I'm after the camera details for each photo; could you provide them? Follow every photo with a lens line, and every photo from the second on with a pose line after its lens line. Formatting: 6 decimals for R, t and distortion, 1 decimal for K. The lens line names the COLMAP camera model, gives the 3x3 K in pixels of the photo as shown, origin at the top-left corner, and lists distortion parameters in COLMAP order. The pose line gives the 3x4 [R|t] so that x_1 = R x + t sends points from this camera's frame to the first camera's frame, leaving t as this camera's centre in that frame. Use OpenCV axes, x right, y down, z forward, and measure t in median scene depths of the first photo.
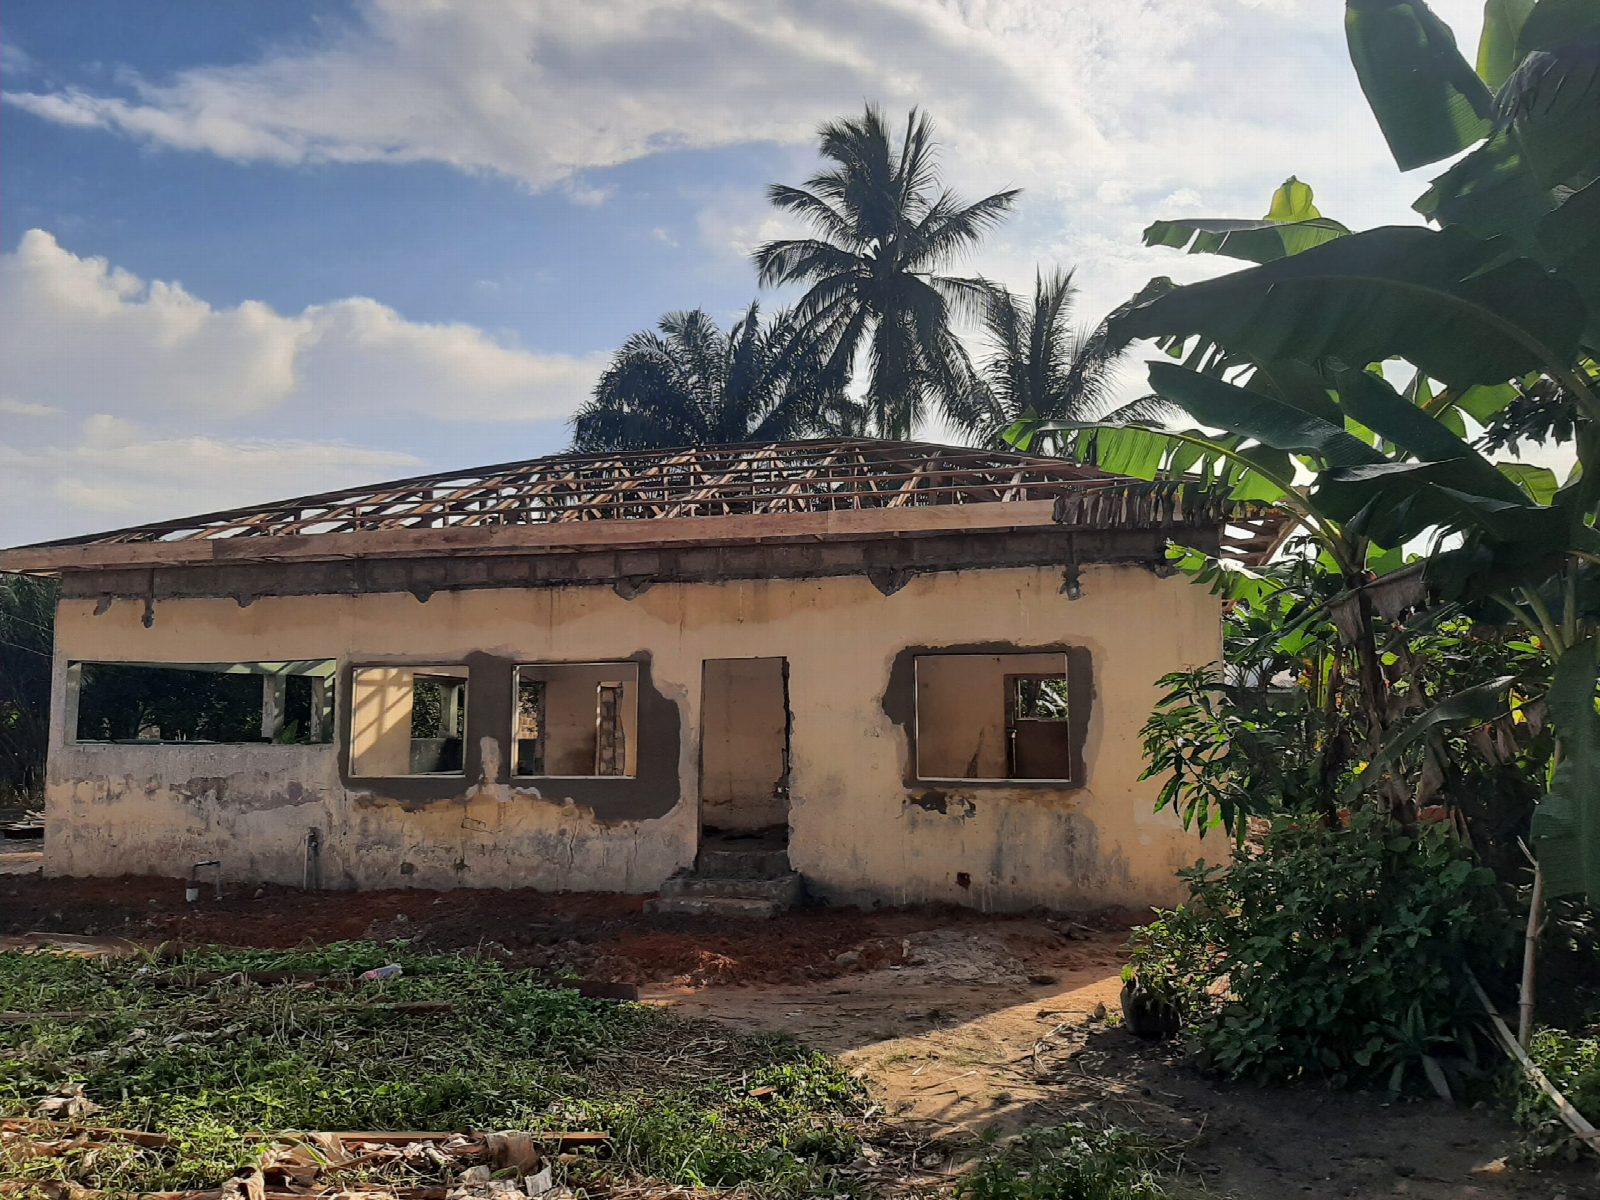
lens RADIAL K [[1226.6, 0, 800.0], [0, 1226.6, 600.0], [0, 0, 1]] dist [0.156503, -0.380711]
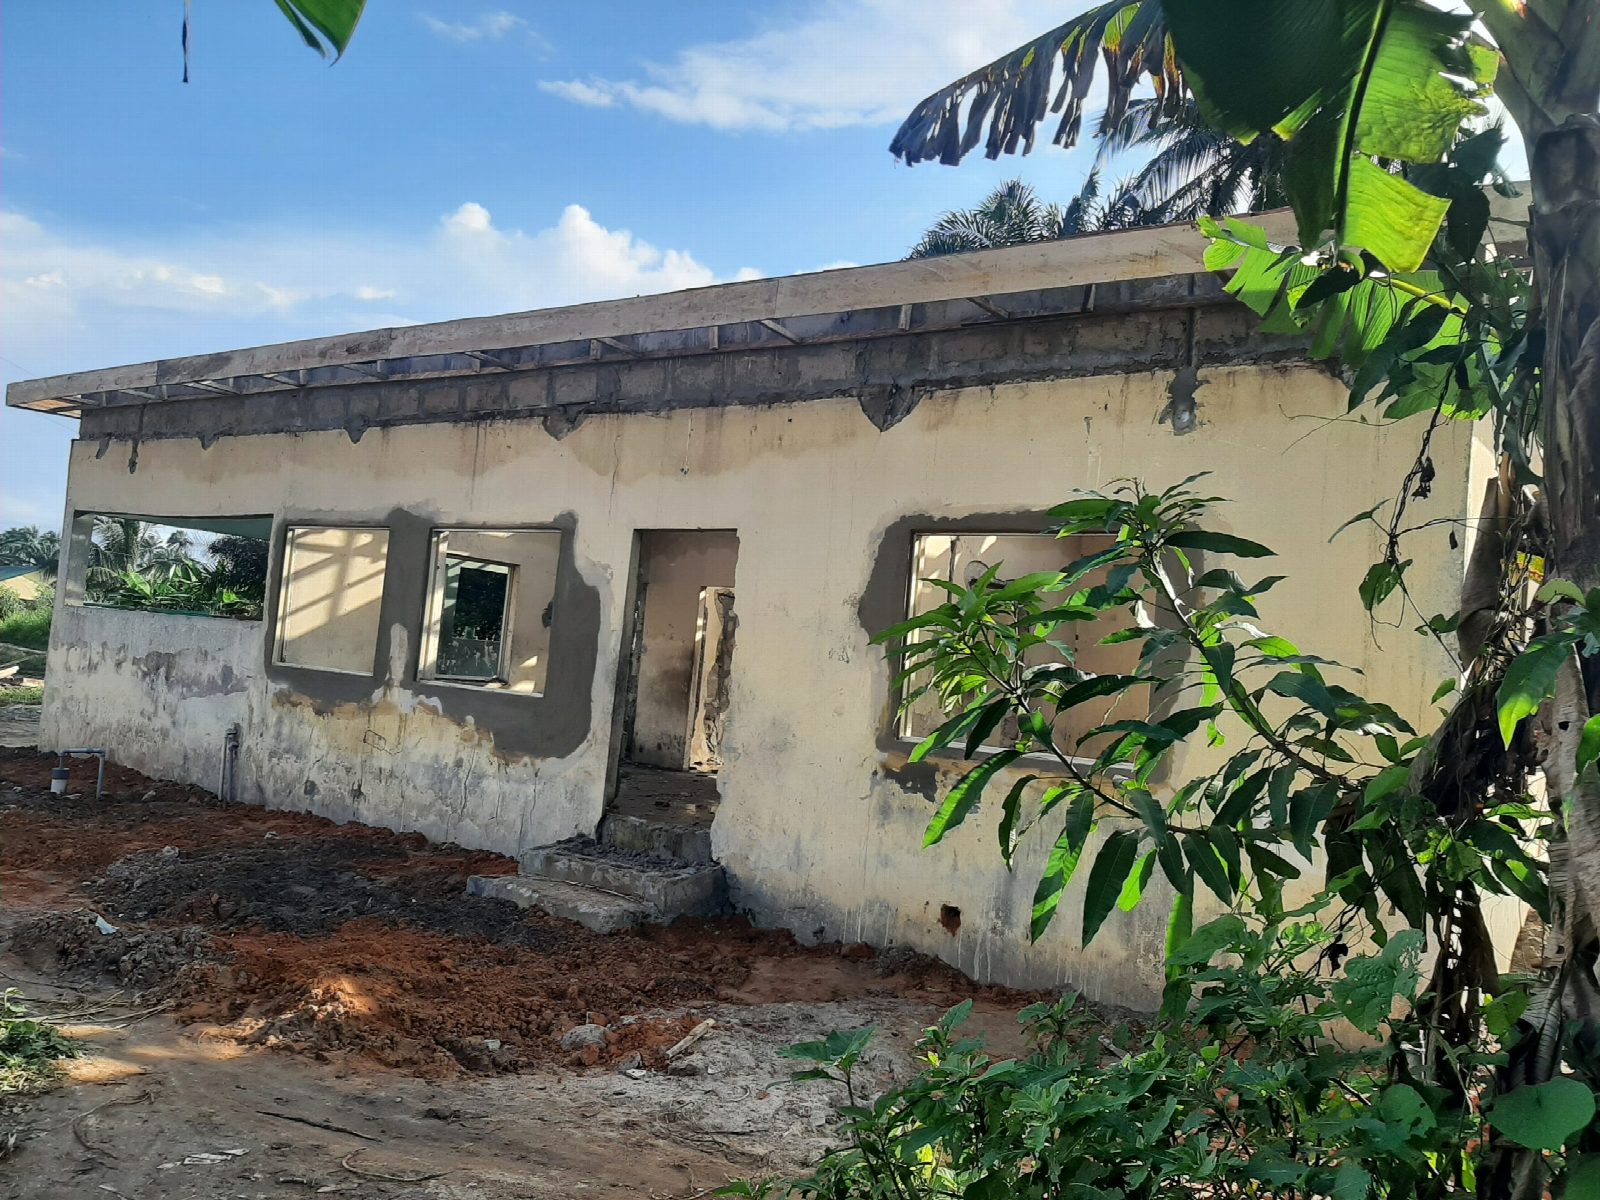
lens RADIAL K [[1226.6, 0, 800.0], [0, 1226.6, 600.0], [0, 0, 1]] dist [0.156503, -0.380711]
pose [[0.949454, 0.064070, -0.307299, 0.205174], [-0.047390, 0.996985, 0.061446, 0.040357], [0.310310, -0.043777, 0.949627, 0.382121]]
